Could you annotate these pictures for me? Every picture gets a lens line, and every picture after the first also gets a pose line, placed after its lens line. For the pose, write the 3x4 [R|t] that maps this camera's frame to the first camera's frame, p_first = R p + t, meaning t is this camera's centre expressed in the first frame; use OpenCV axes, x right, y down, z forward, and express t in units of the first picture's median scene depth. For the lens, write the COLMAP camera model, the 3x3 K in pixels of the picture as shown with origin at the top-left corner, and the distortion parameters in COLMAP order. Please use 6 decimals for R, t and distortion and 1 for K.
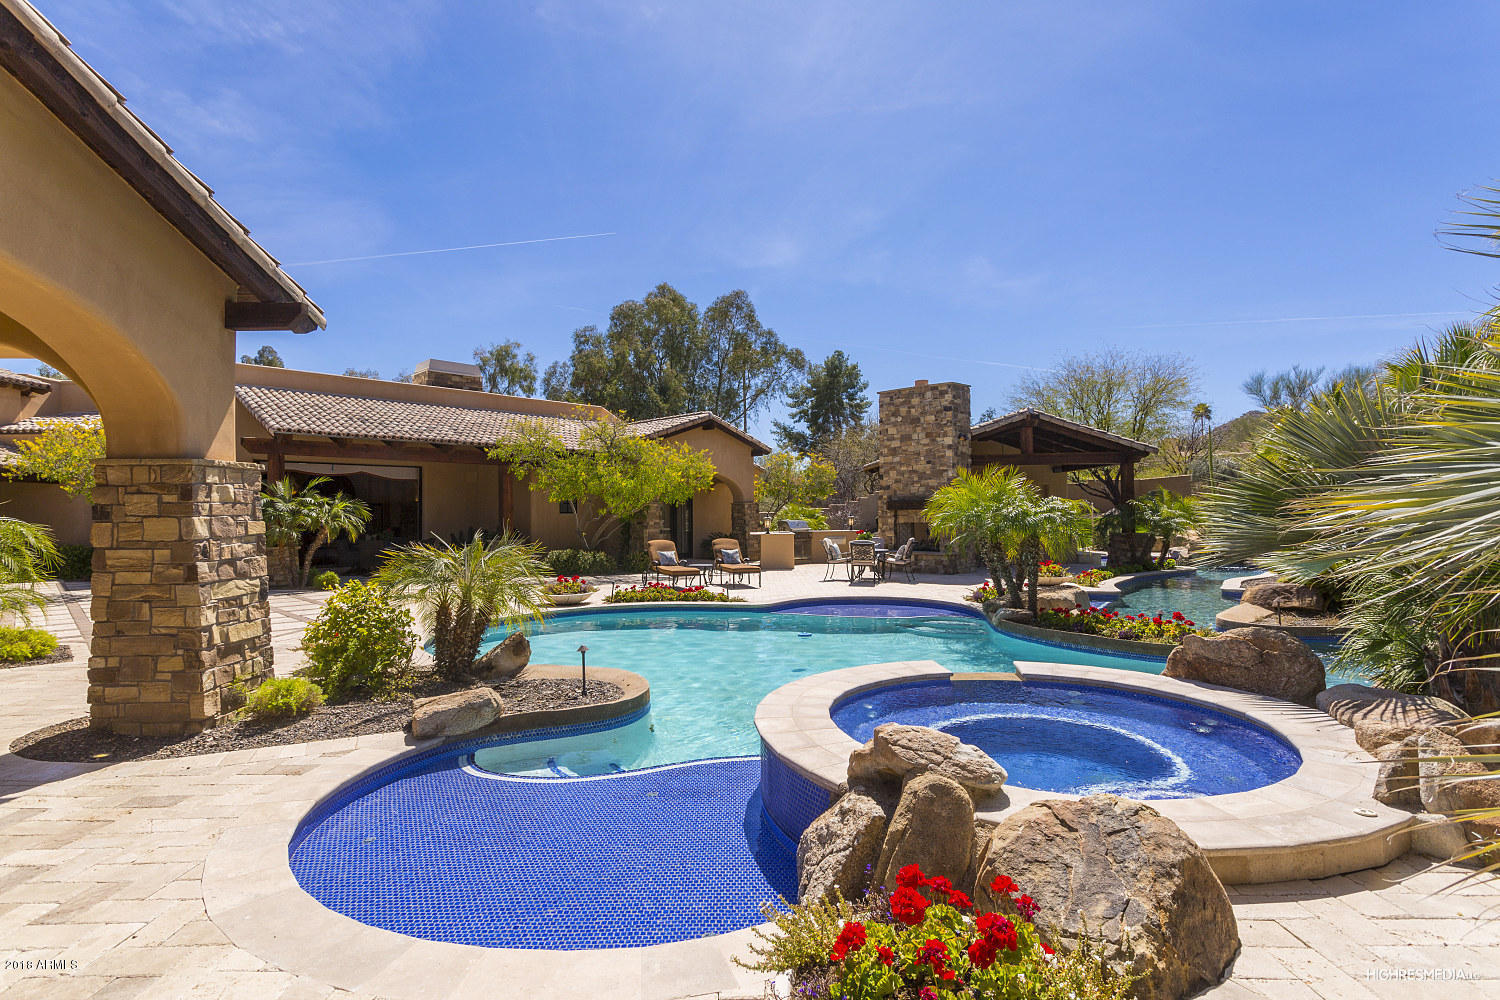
lens RADIAL K [[698.2, 0, 744.0], [0, 698.2, 497.1], [0, 0, 1]] dist [0.003899, 0.000446]
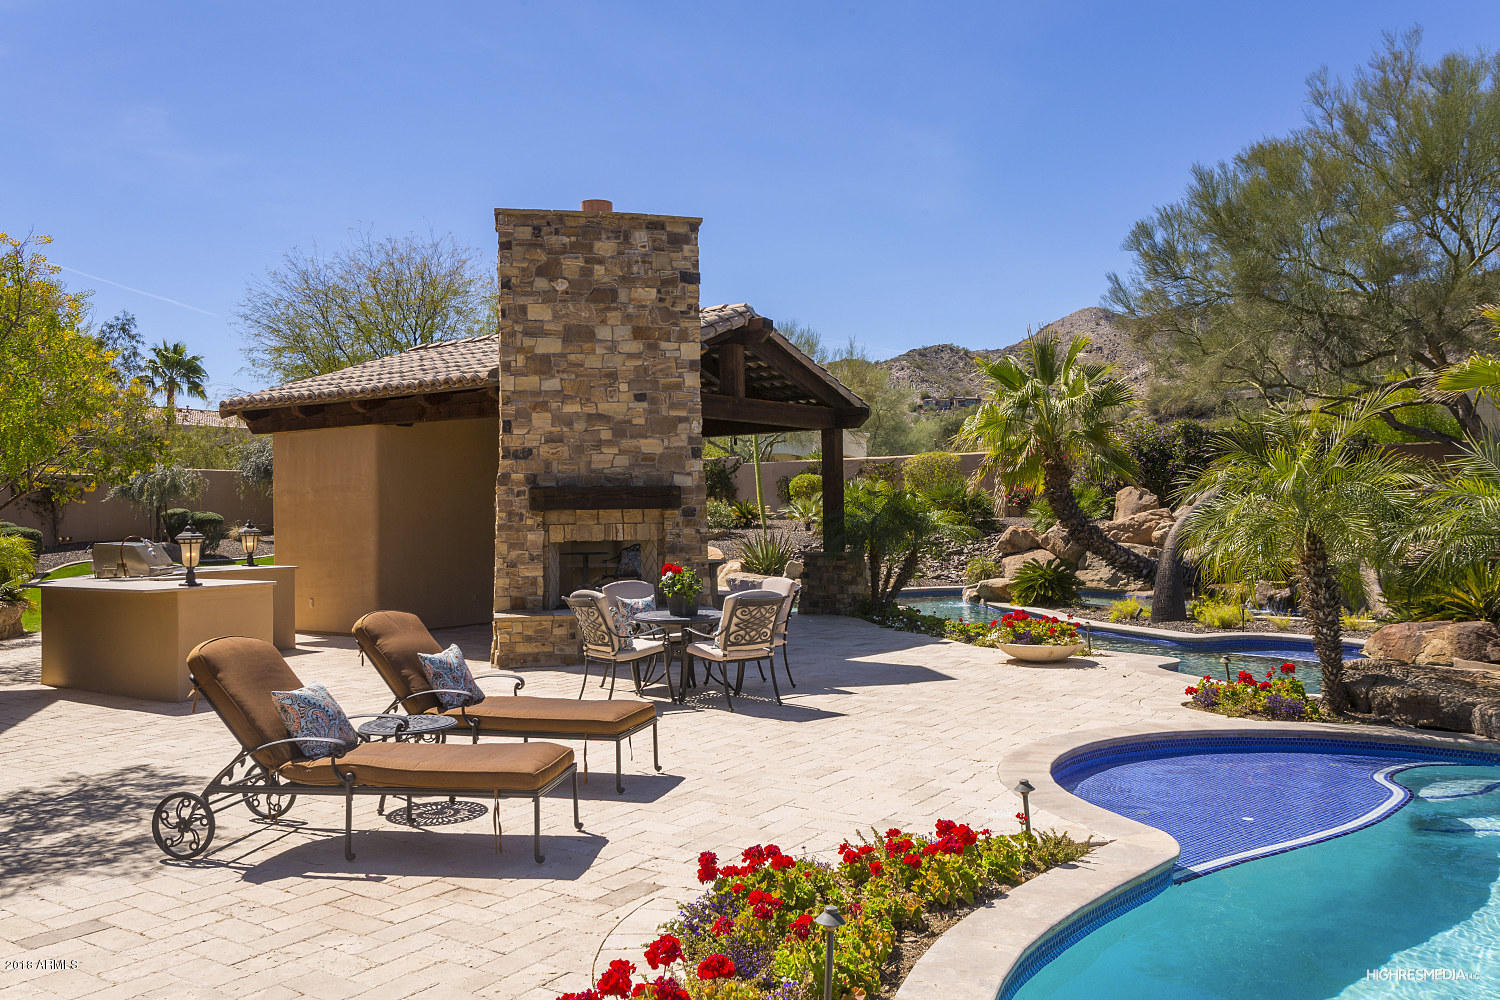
lens RADIAL K [[1158.1, 0, 750.0], [0, 1158.1, 500.0], [0, 0, 1]] dist [0.015877, 0.002331]
pose [[0.563174, 0.010505, 0.826271, -0.265803], [-0.011271, 0.999924, -0.005031, 0.014315], [-0.826261, -0.006480, 0.563250, 0.525569]]
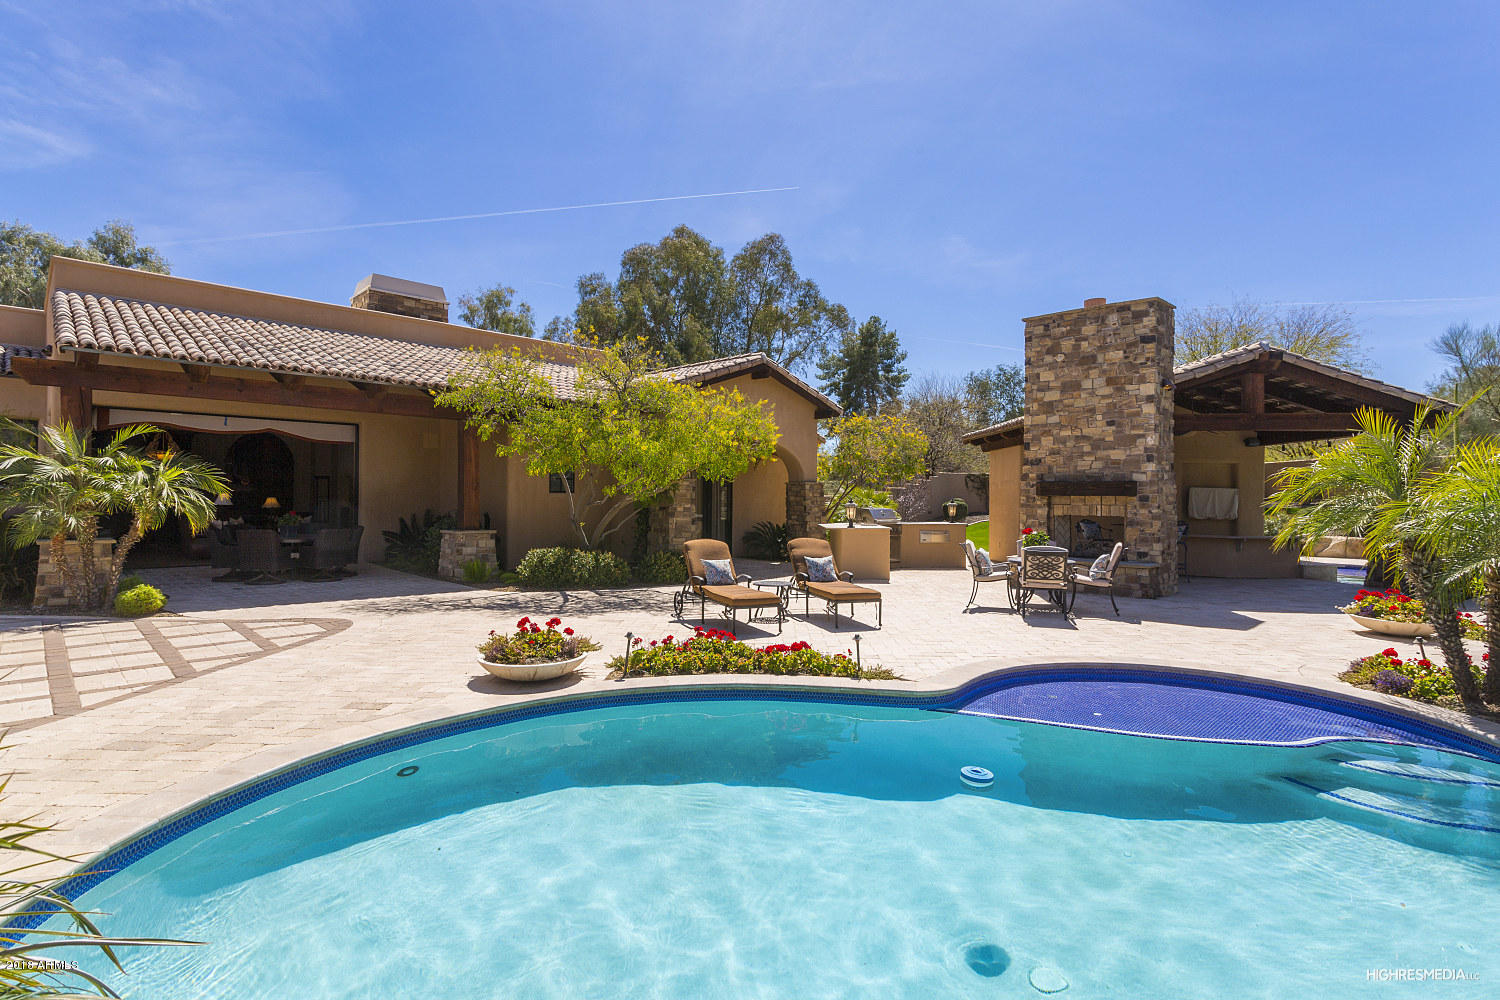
lens RADIAL K [[735.9, 0, 740.2], [0, 735.9, 493.0], [0, 0, 1]] dist [0.005365, 0.001142]
pose [[0.999559, 0.016628, -0.024610, -0.059254], [-0.016161, 0.999688, 0.019032, 0.007117], [0.024919, -0.018626, 0.999516, 0.292318]]
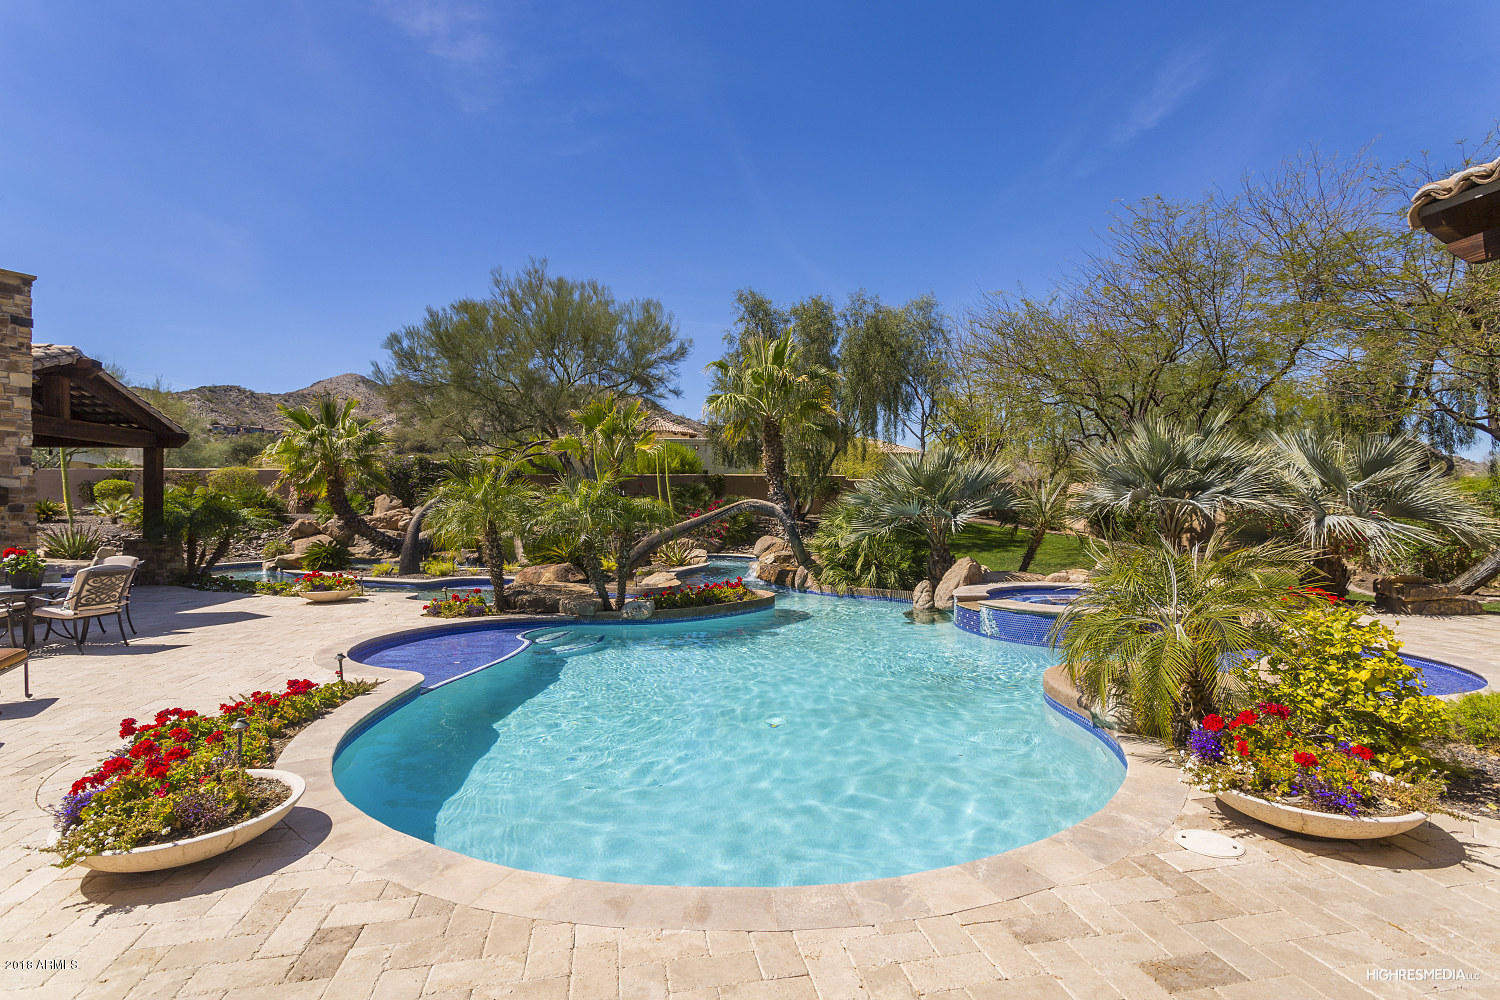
lens RADIAL K [[714.5, 0, 744.0], [0, 714.5, 496.5], [0, 0, 1]] dist [-0.000510, -0.000042]
pose [[-0.191541, 0.022761, 0.981221, -0.340298], [-0.015210, 0.999542, -0.026155, 0.015362], [-0.981367, -0.019935, -0.191107, 0.514323]]
